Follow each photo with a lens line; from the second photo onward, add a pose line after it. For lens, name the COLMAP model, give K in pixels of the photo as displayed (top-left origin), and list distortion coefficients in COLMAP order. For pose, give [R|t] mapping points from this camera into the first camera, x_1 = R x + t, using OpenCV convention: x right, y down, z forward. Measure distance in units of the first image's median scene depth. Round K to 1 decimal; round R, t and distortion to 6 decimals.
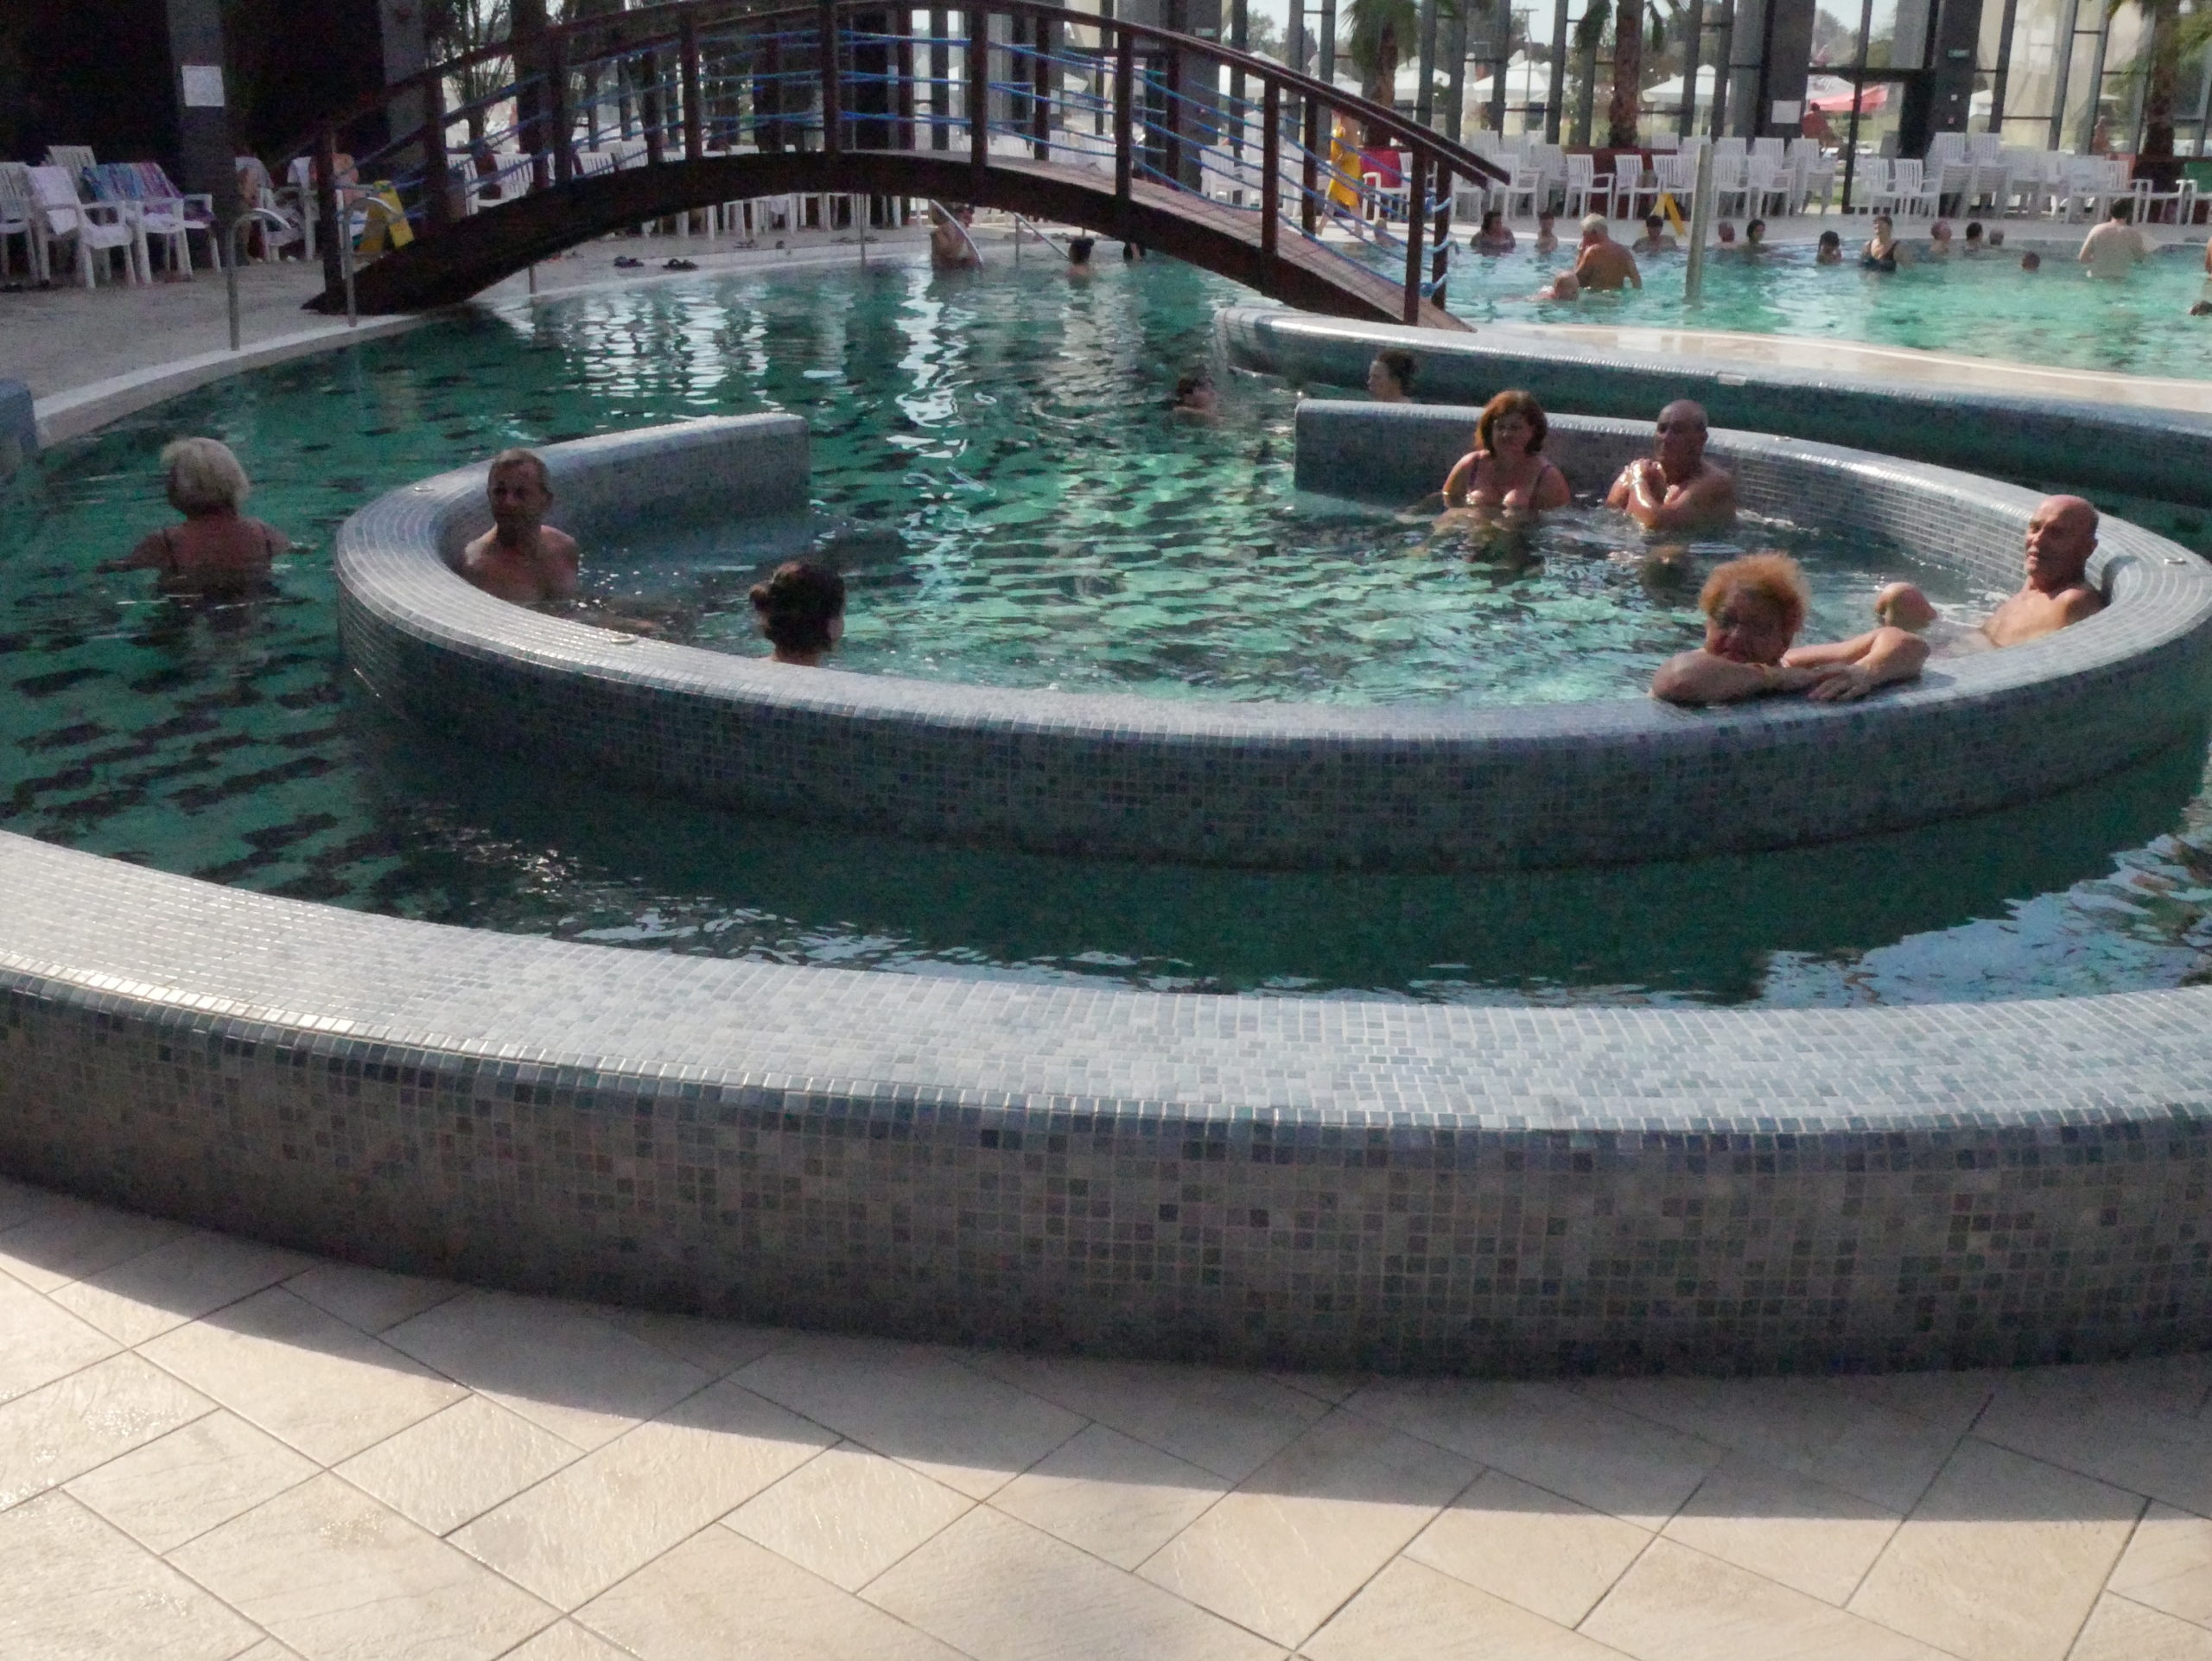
lens RADIAL K [[2210.8, 0, 1106.0], [0, 2210.8, 830.5], [0, 0, 1]] dist [-0.018057, 0.018091]
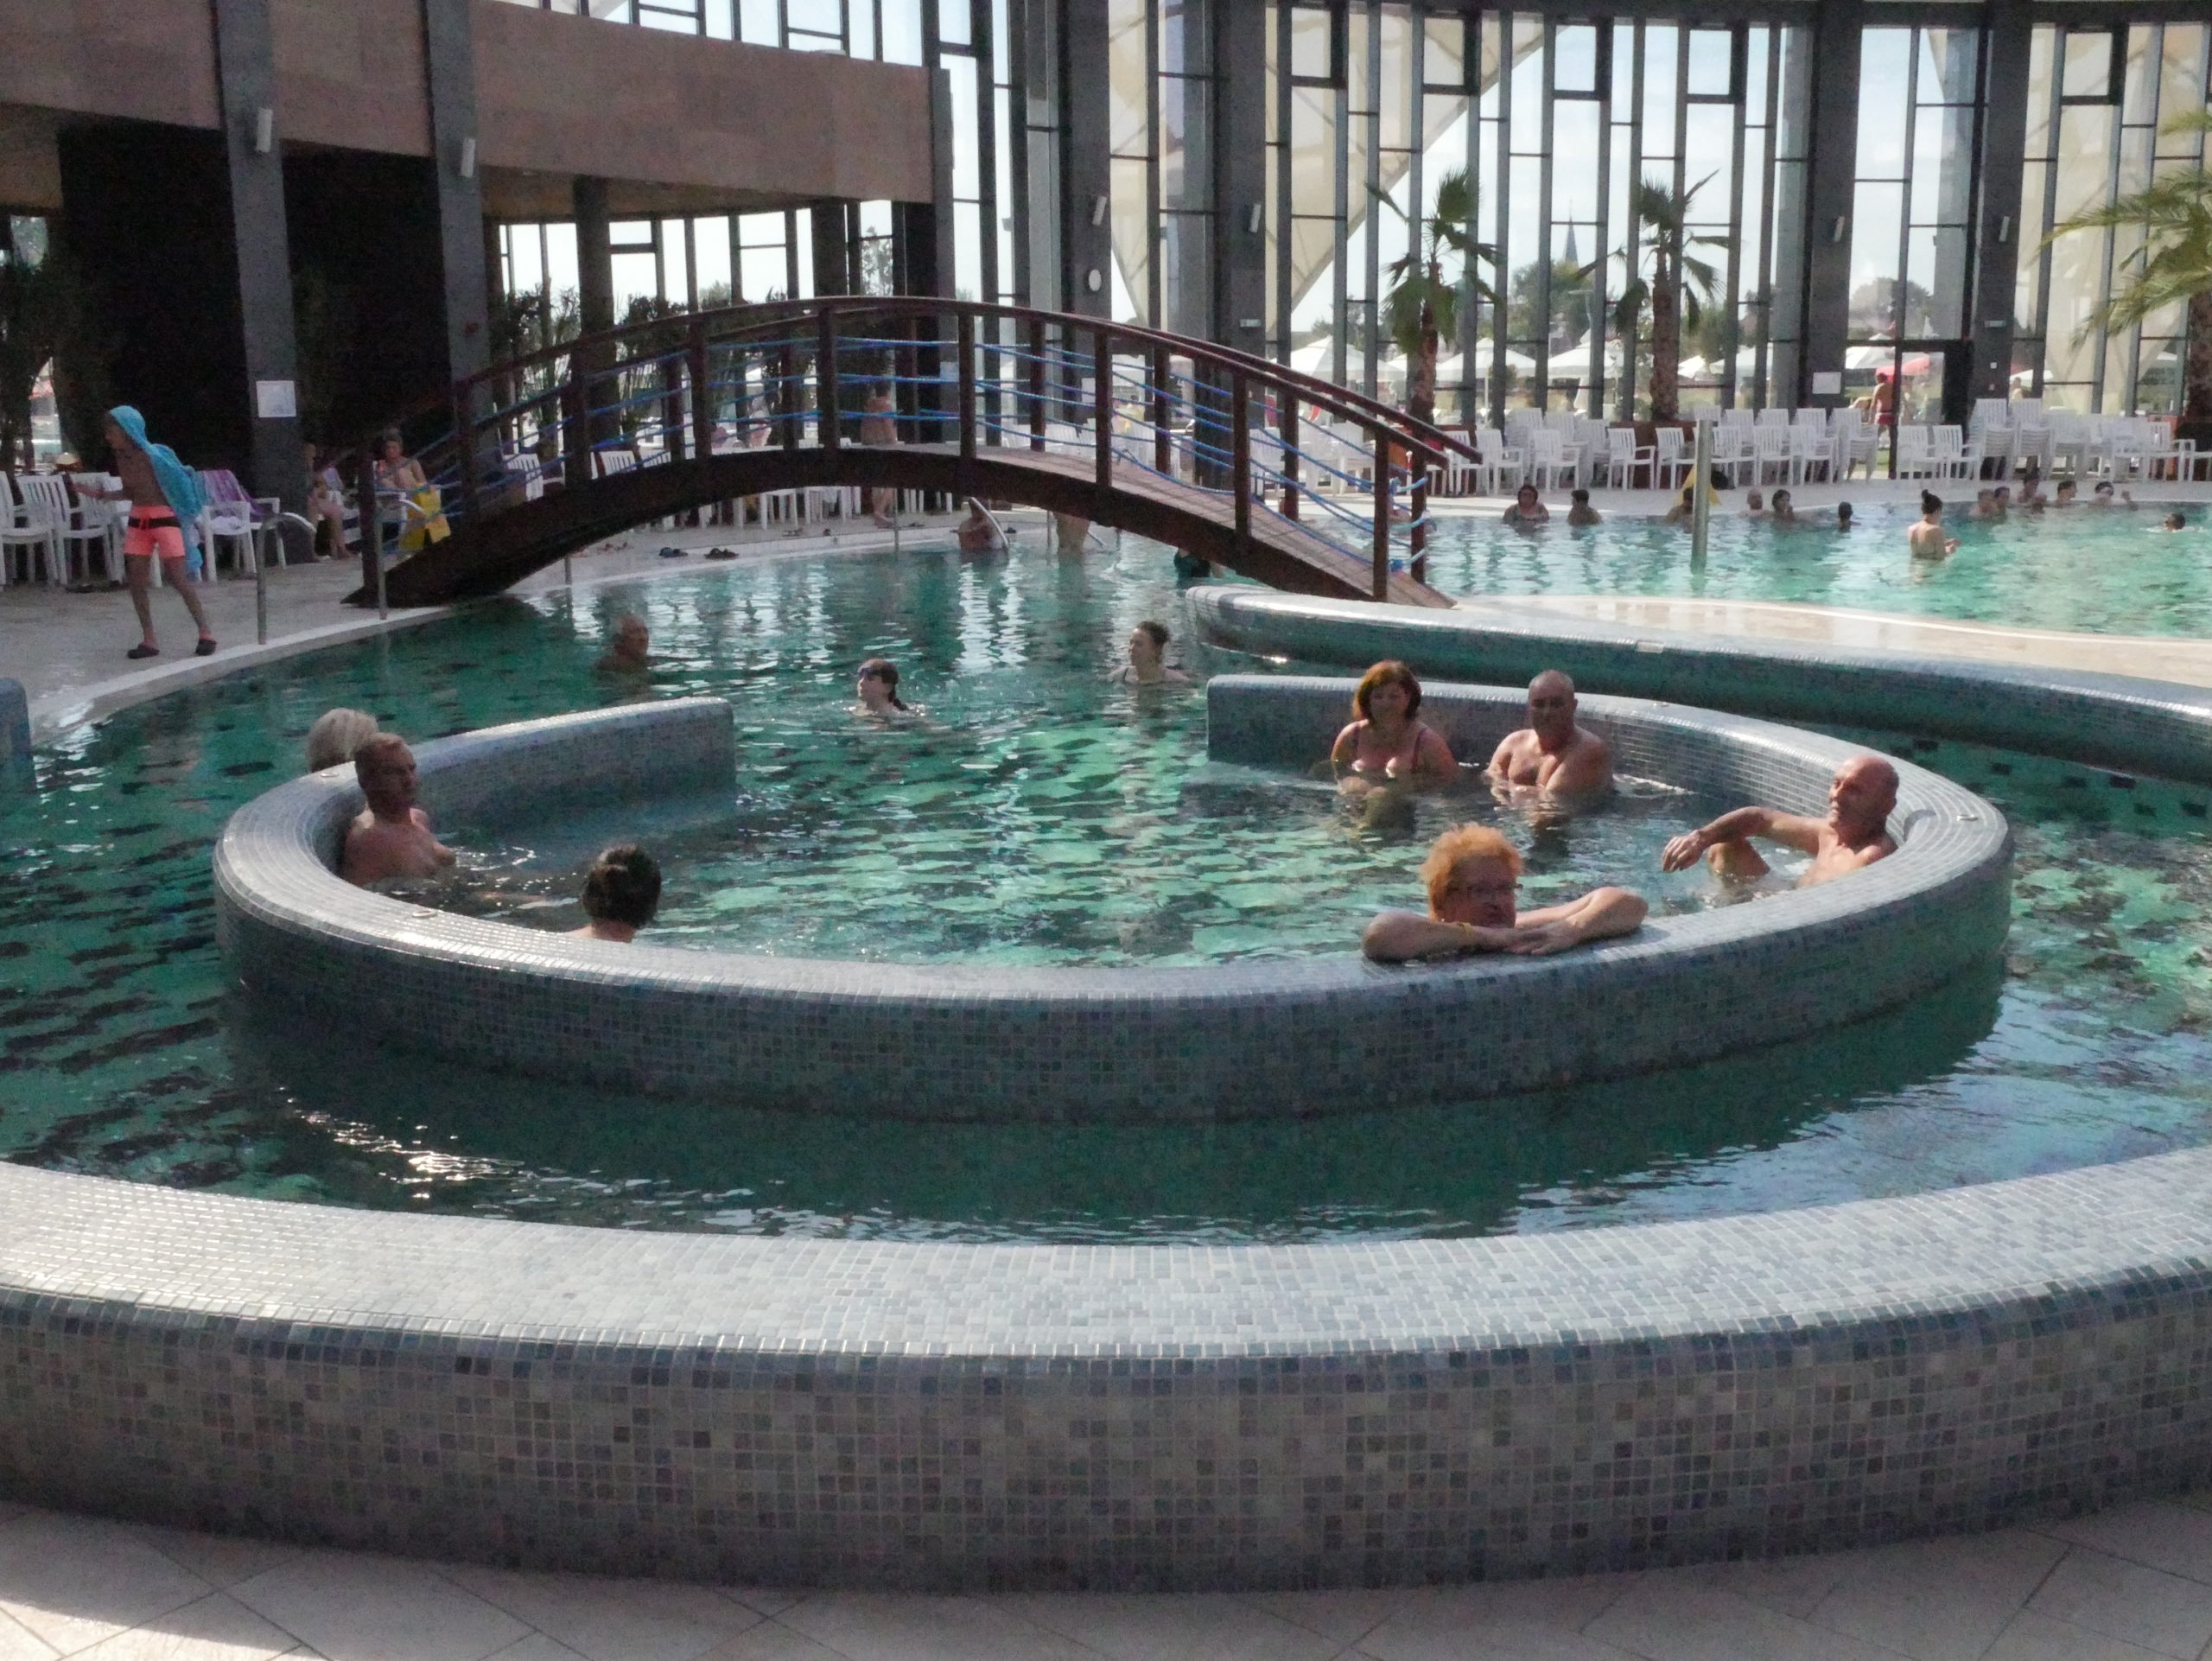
lens RADIAL K [[2211.4, 0, 1106.0], [0, 2211.4, 830.5], [0, 0, 1]] dist [-0.018095, 0.004839]
pose [[0.998814, -0.014514, -0.046468, 0.119278], [0.008810, 0.992654, -0.120663, 0.004134], [0.047878, 0.120110, 0.991605, -0.037668]]
